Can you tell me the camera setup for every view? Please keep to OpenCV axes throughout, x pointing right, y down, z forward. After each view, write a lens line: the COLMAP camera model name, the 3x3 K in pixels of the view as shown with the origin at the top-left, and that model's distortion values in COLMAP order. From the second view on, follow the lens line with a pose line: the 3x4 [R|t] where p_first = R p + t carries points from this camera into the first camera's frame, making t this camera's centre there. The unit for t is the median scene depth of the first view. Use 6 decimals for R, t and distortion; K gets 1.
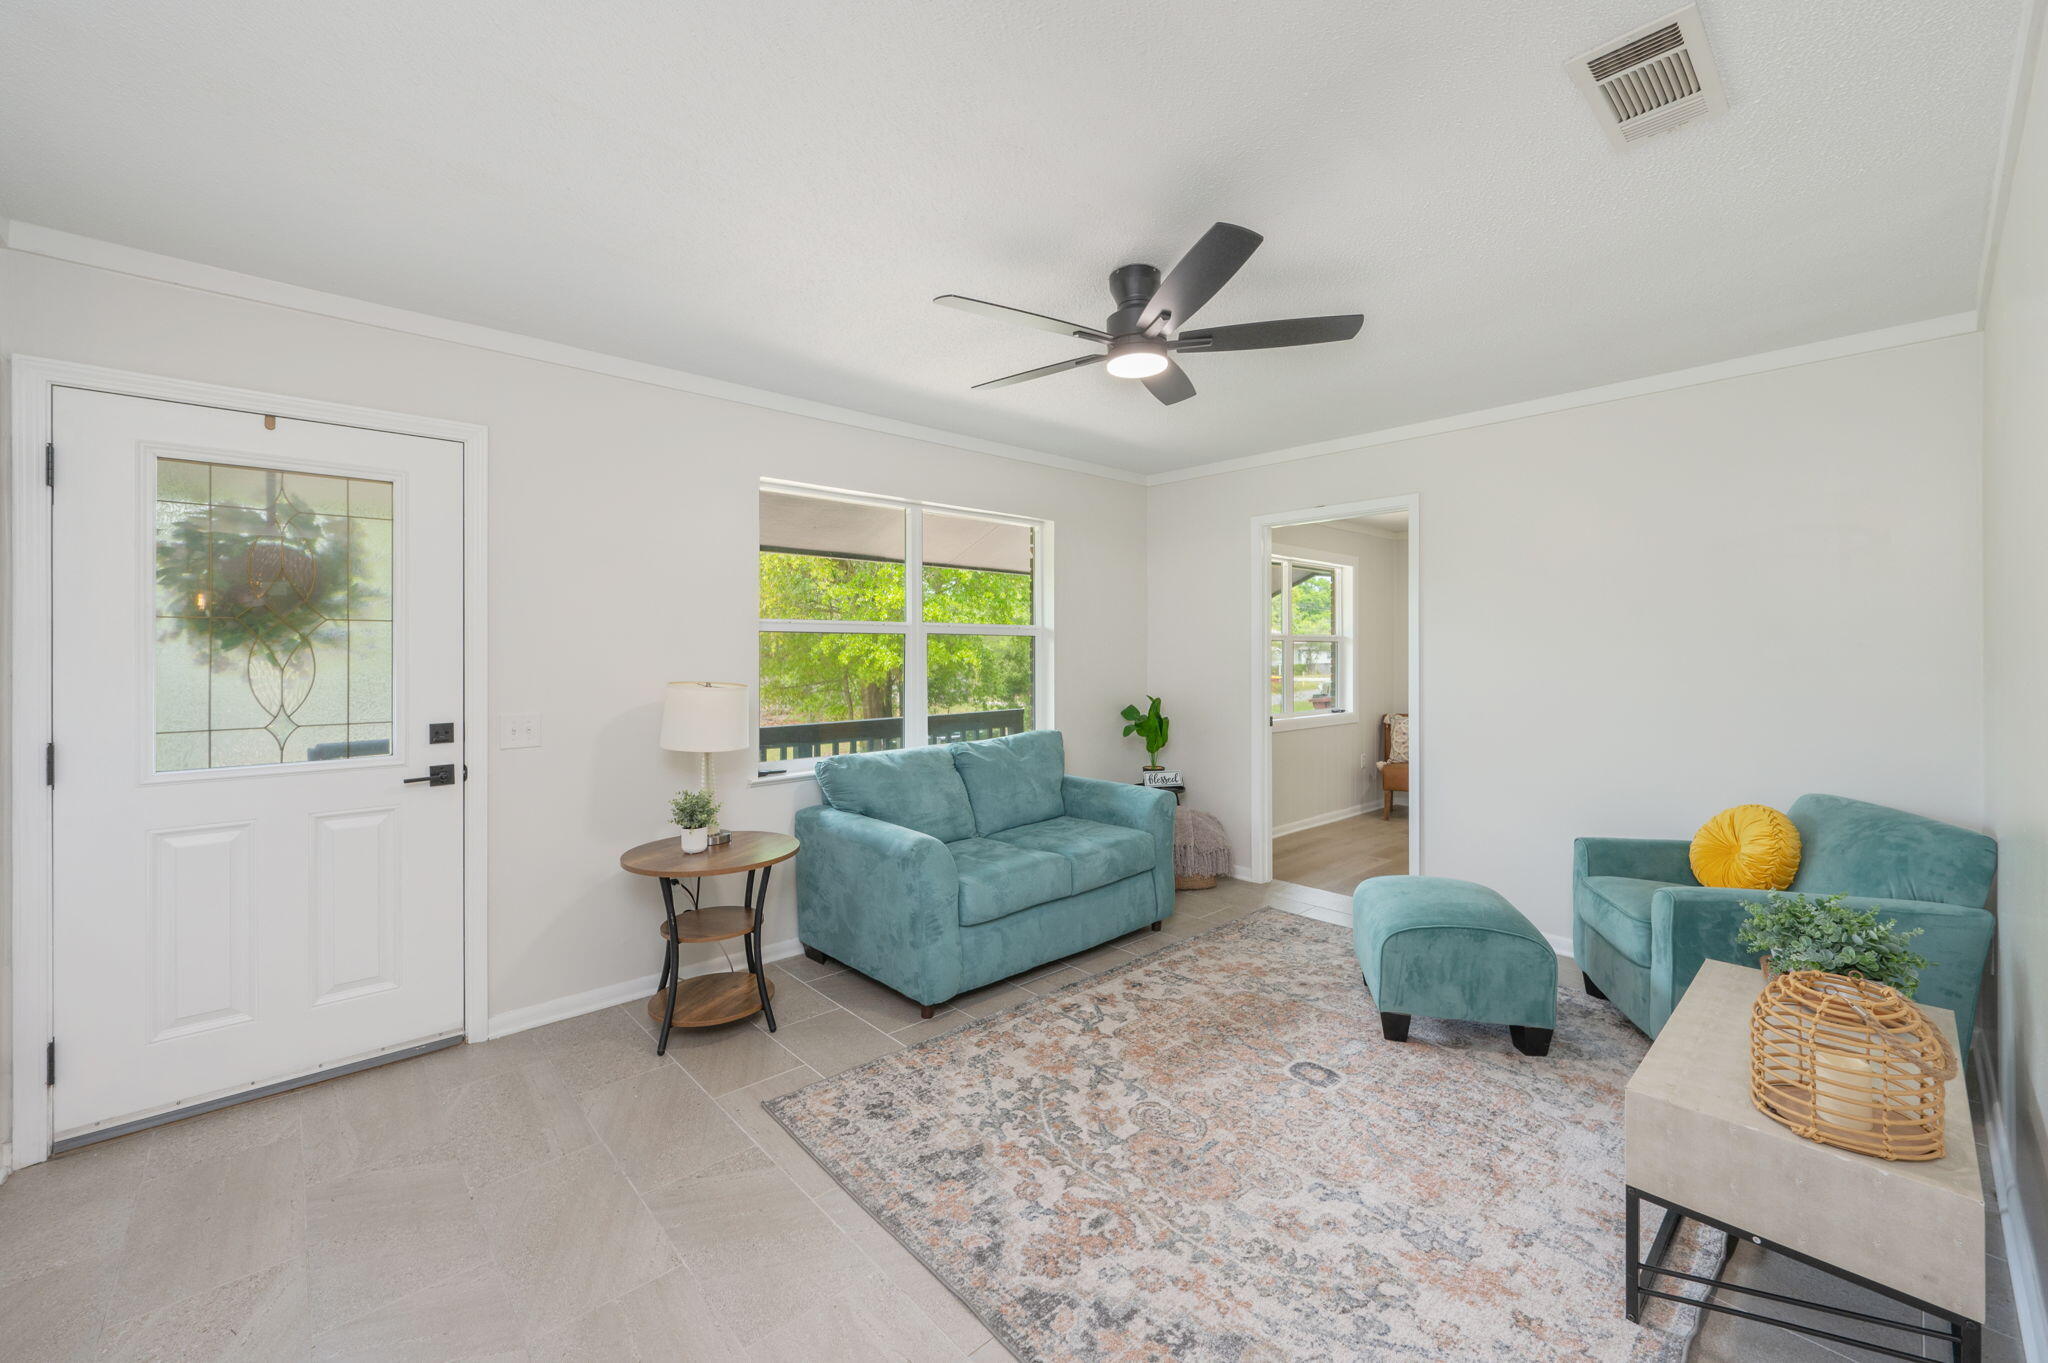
lens RADIAL K [[805.4, 0, 1018.8], [0, 805.4, 650.3], [0, 0, 1]] dist [0.000066, -0.000008]
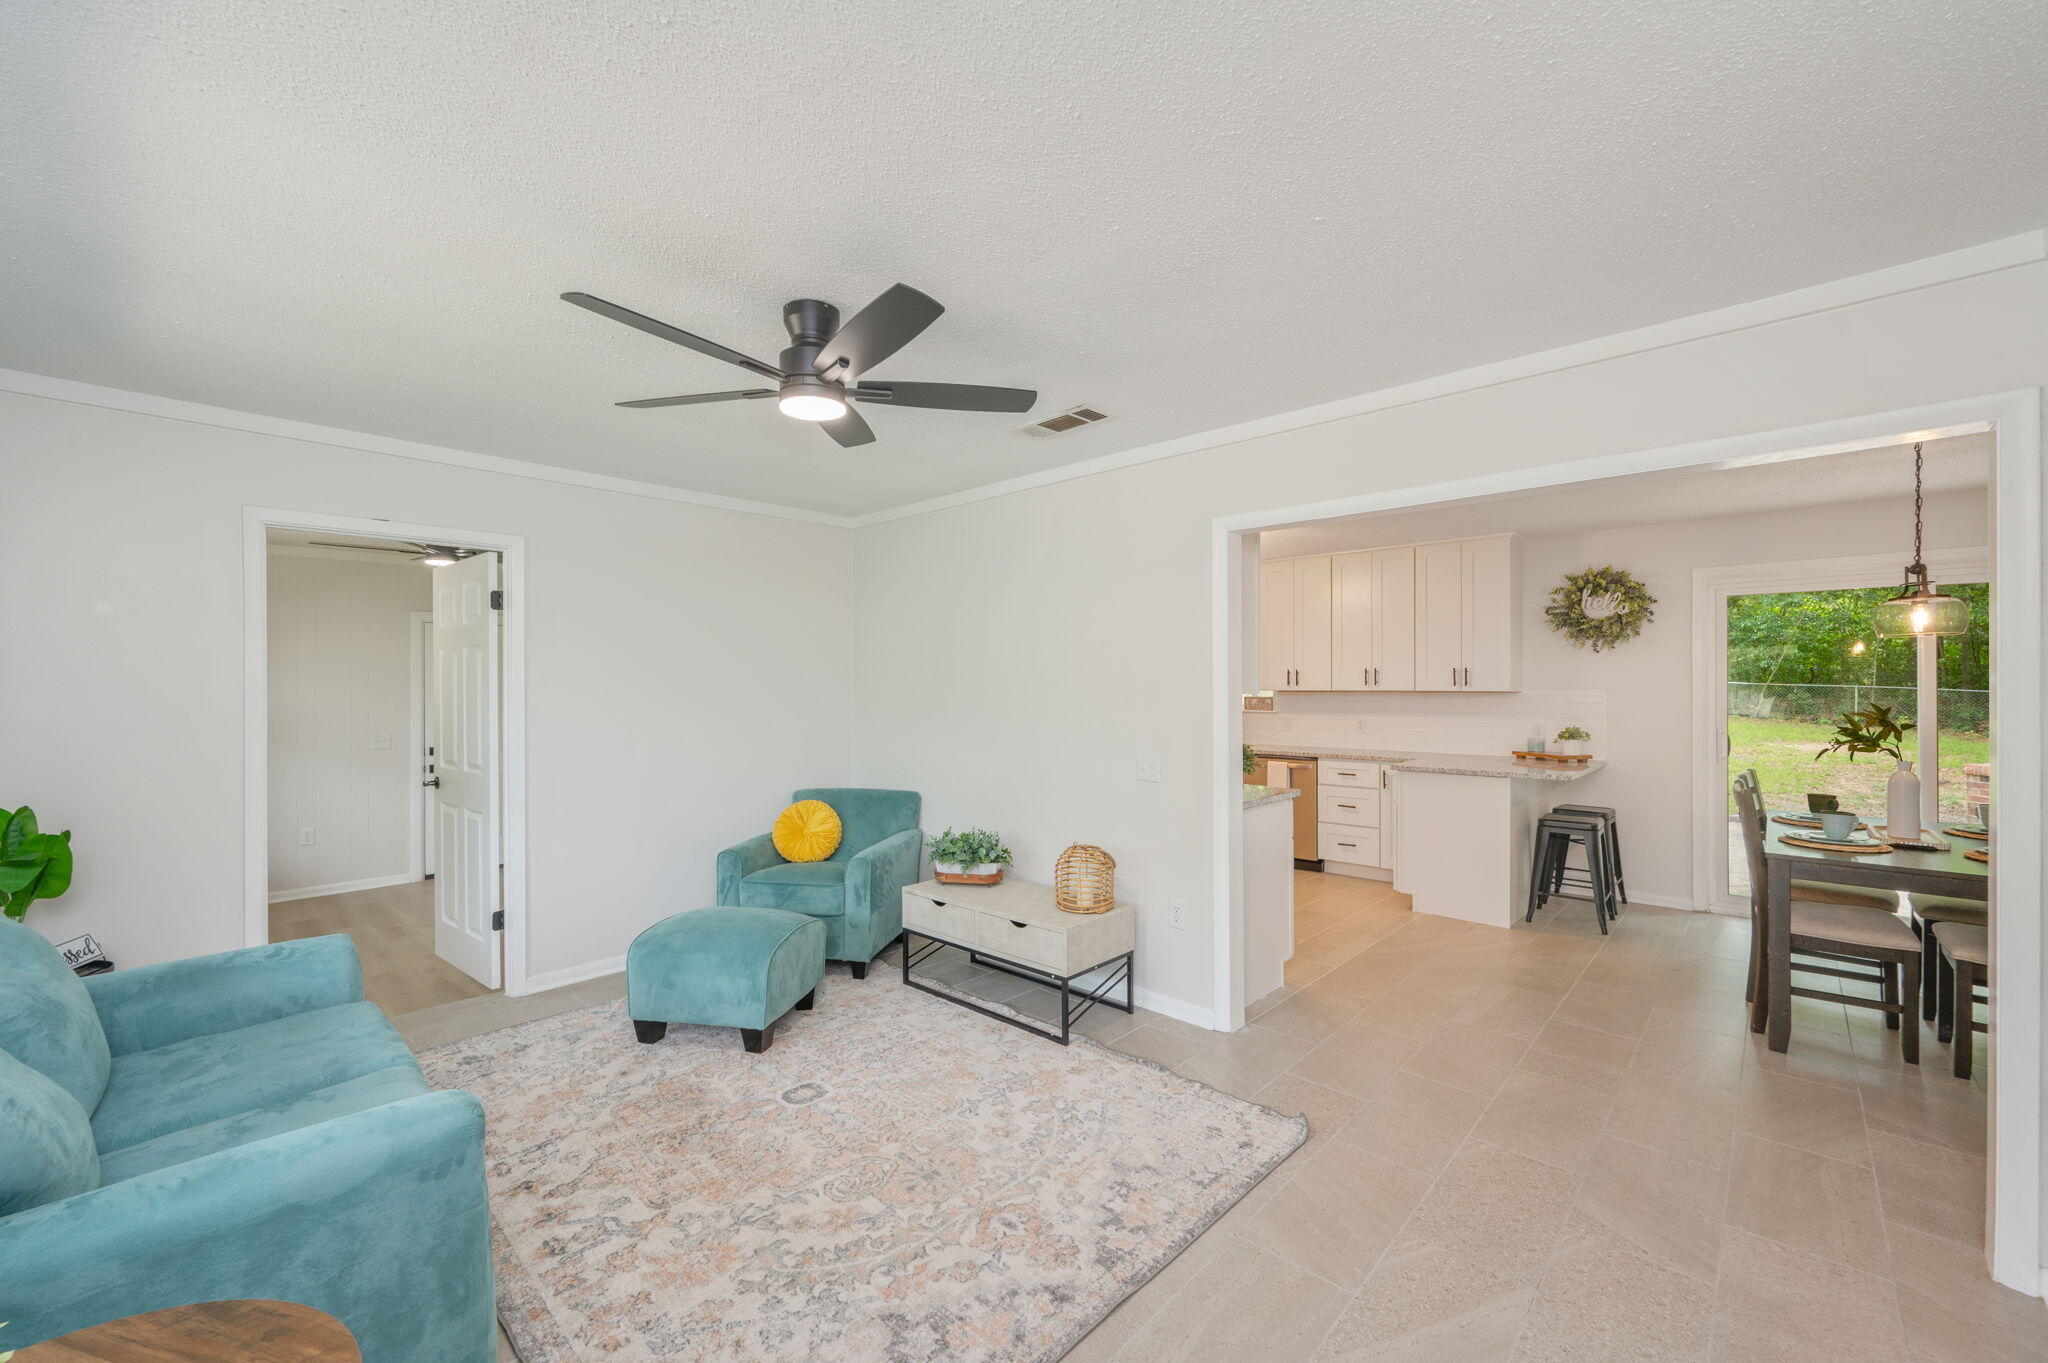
lens RADIAL K [[833.9, 0, 1026.3], [0, 833.9, 693.7], [0, 0, 1]] dist [0.000579, -0.000063]
pose [[-0.080291, -0.009516, 0.996726, -0.834651], [0.003704, 0.999945, 0.009845, -0.023050], [-0.996765, 0.004483, -0.080251, 0.857129]]
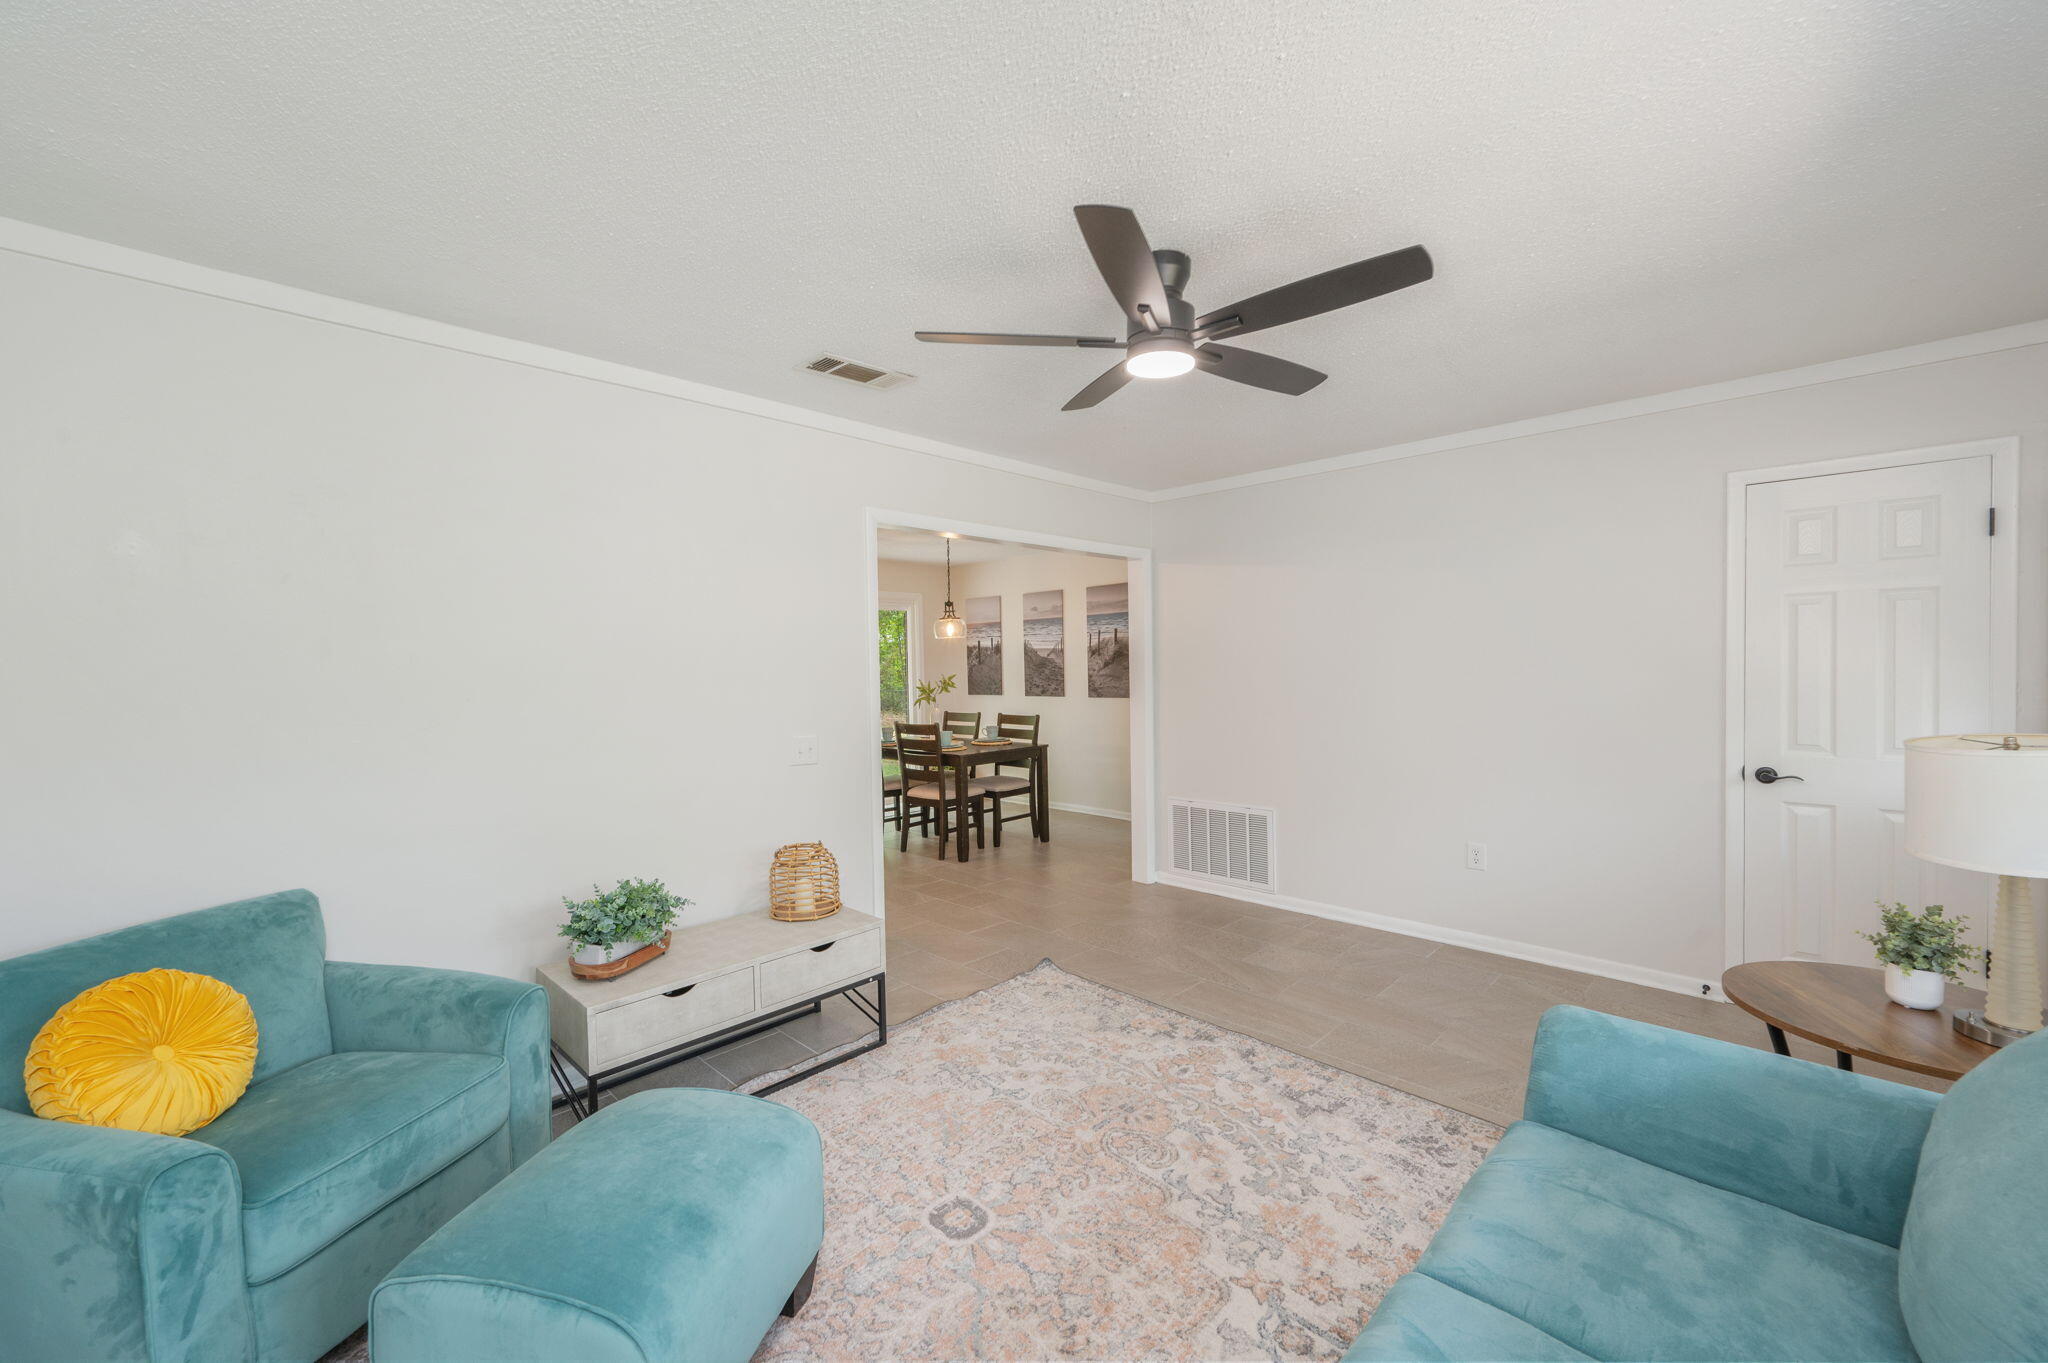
lens RADIAL K [[808.8, 0, 1024.0], [0, 808.8, 681.5], [0, 0, 1]] dist [-0.000229, 0.000057]
pose [[-0.997578, 0.017545, -0.067303, 0.376556], [0.015660, 0.999473, 0.028439, -0.025332], [0.067766, 0.027316, -0.997327, 1.934955]]
